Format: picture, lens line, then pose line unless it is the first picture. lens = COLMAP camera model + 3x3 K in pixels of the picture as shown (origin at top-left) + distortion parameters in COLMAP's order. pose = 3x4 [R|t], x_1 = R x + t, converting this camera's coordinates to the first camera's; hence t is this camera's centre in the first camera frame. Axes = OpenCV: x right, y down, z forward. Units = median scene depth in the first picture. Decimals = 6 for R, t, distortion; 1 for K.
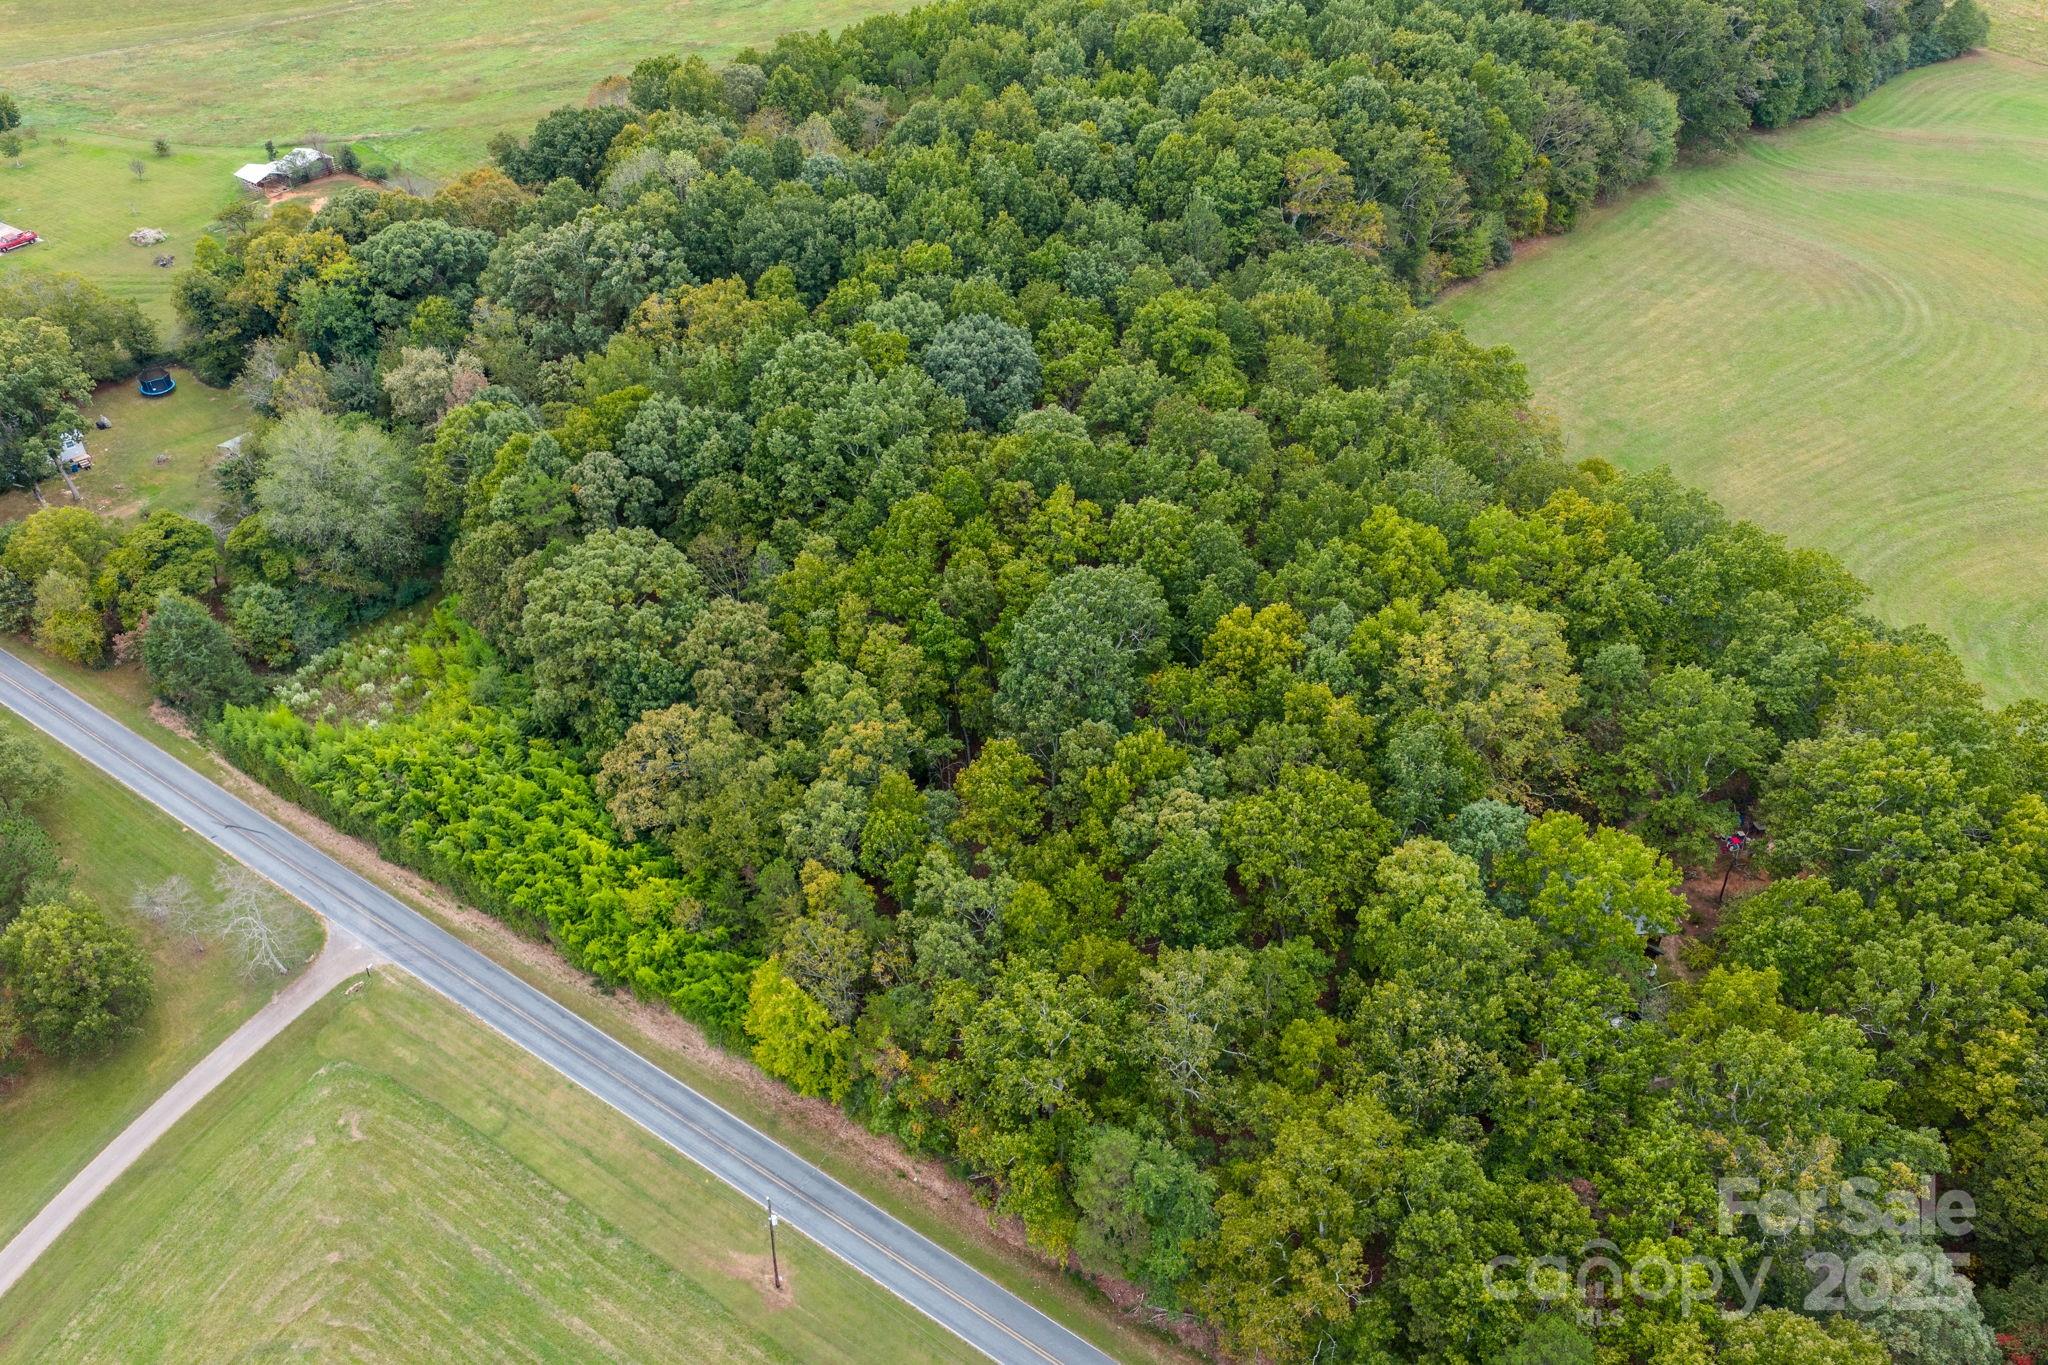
lens RADIAL K [[1673.4, 0, 1033.4], [0, 1673.4, 684.3], [0, 0, 1]] dist [0.044039, -0.068063]
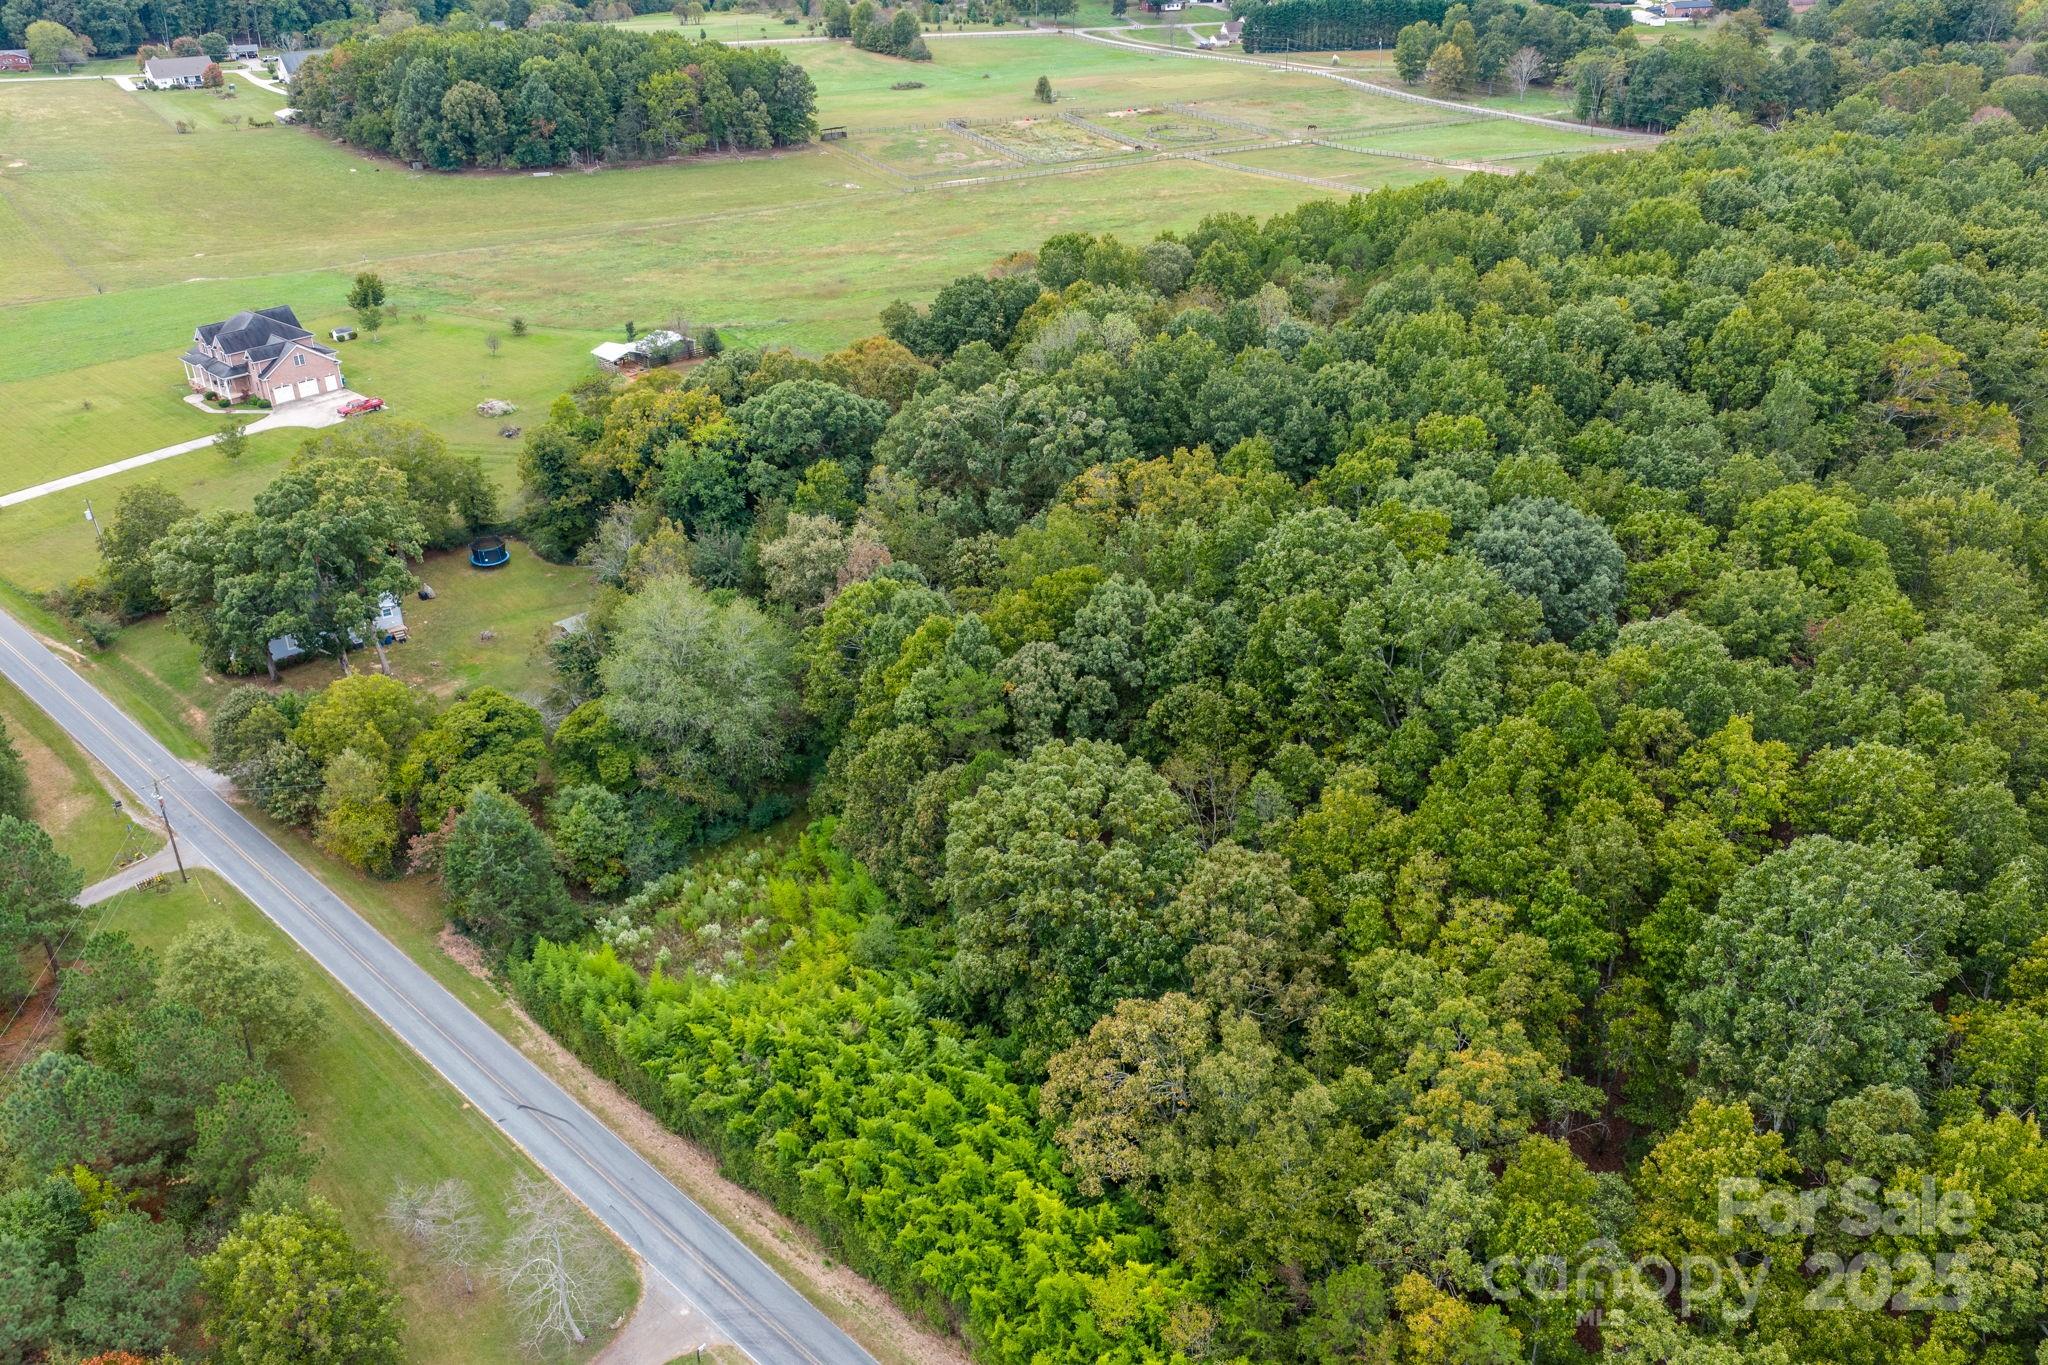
lens RADIAL K [[1673.4, 0, 1031.6], [0, 1673.4, 683.2], [0, 0, 1]] dist [0.044039, -0.068063]
pose [[0.988449, 0.062103, -0.138244, -0.171725], [-0.083984, 0.983772, -0.158551, 0.000389], [0.126155, 0.168330, 0.977625, 0.285057]]
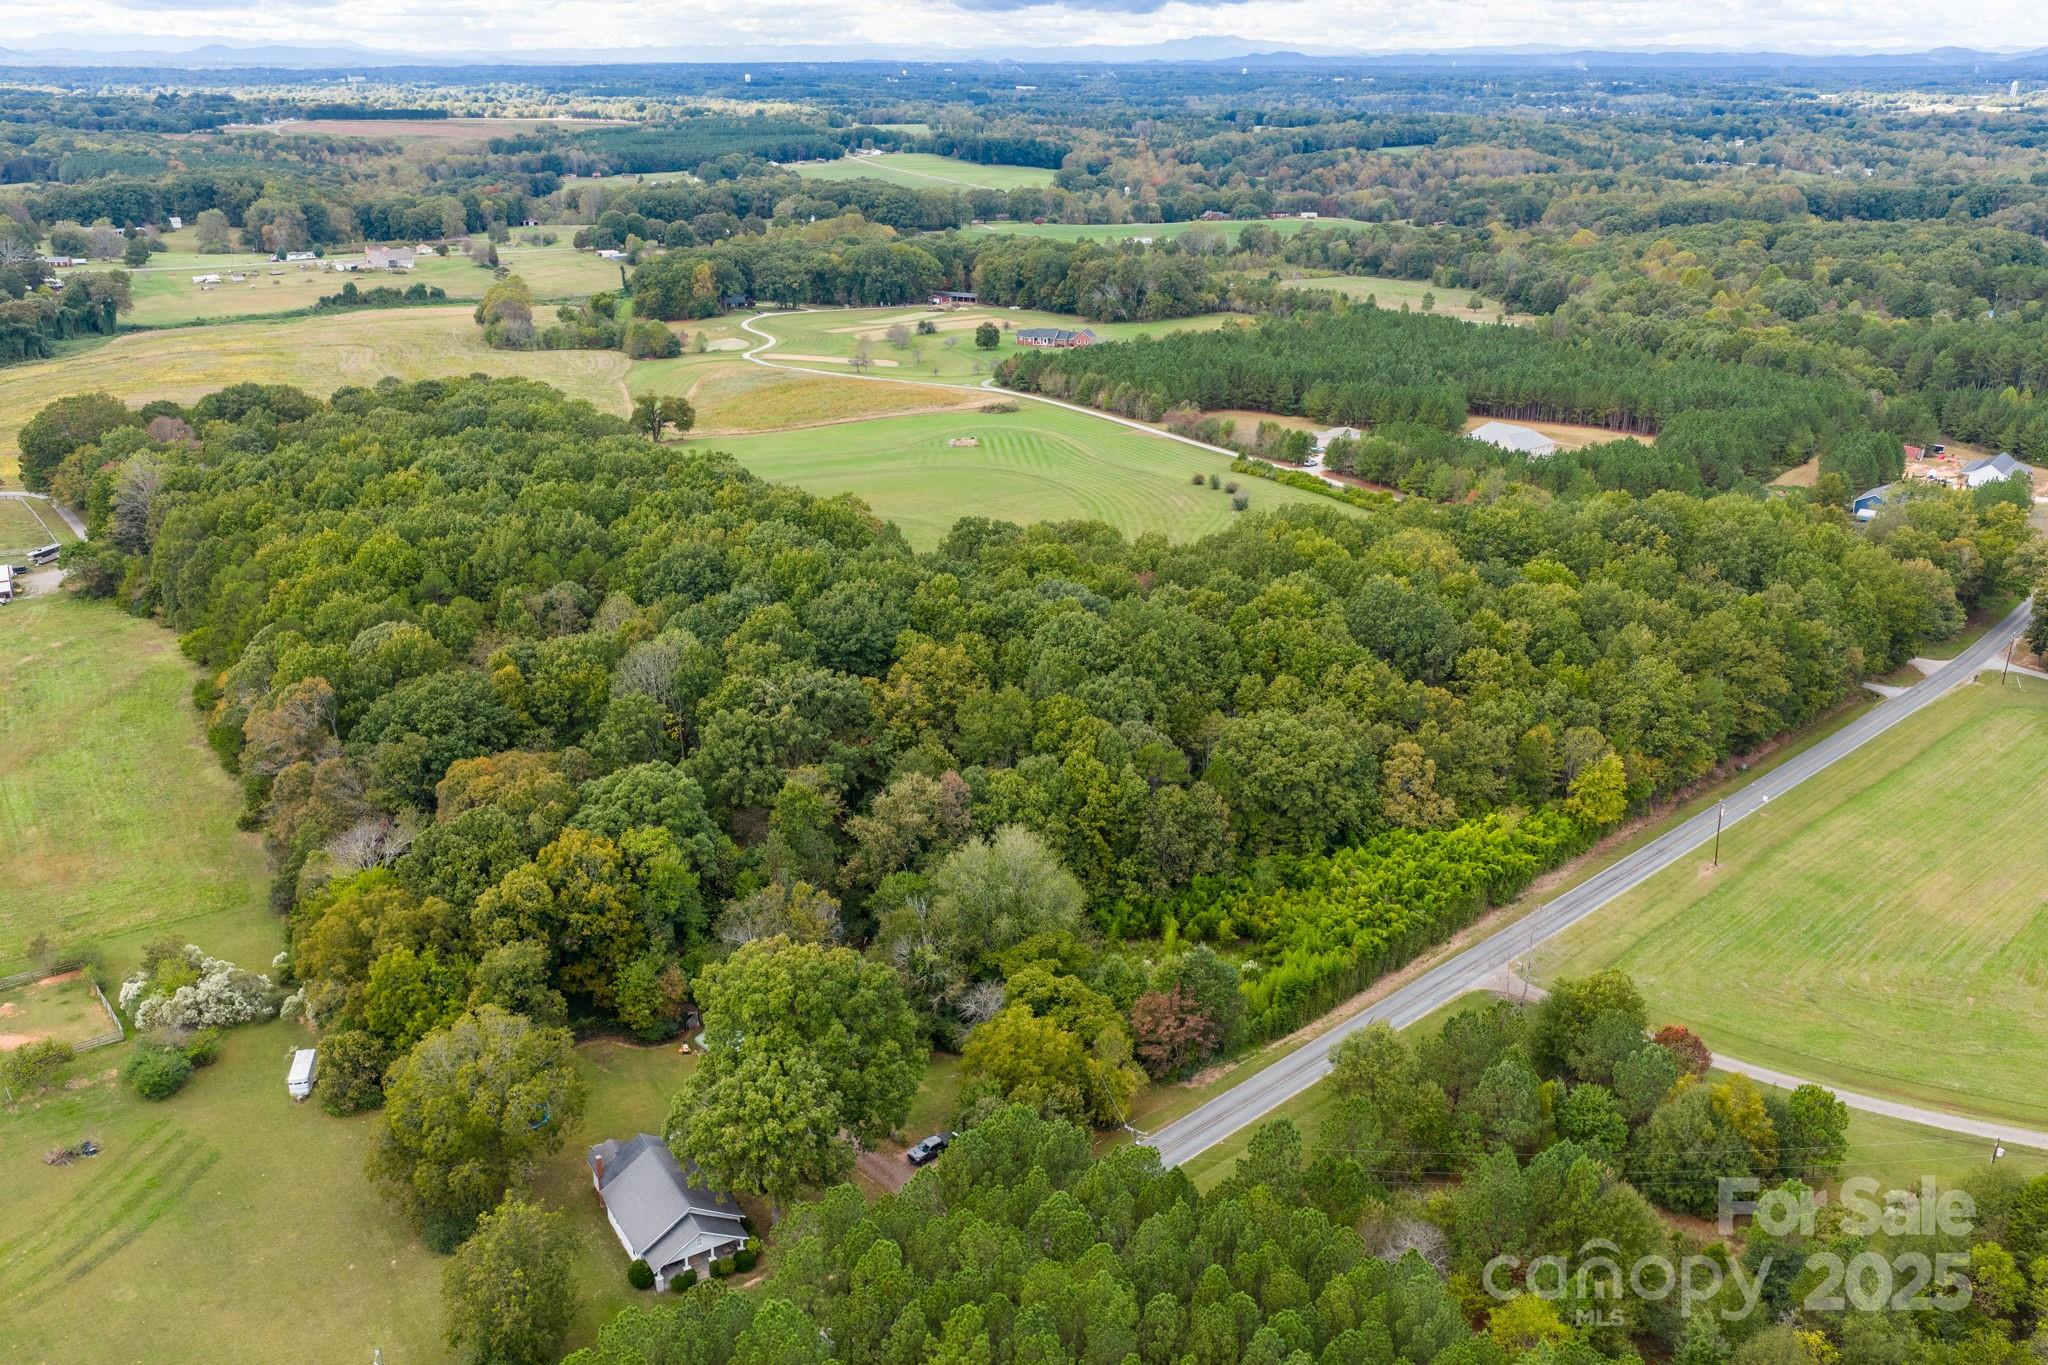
lens RADIAL K [[1673.4, 0, 1023.0], [0, 1673.4, 687.0], [0, 0, 1]] dist [0.044039, -0.068063]
pose [[0.192614, -0.335145, 0.922268, -1.556550], [0.594885, 0.787343, 0.161874, -0.447571], [-0.780392, 0.517464, 0.351026, 0.659672]]
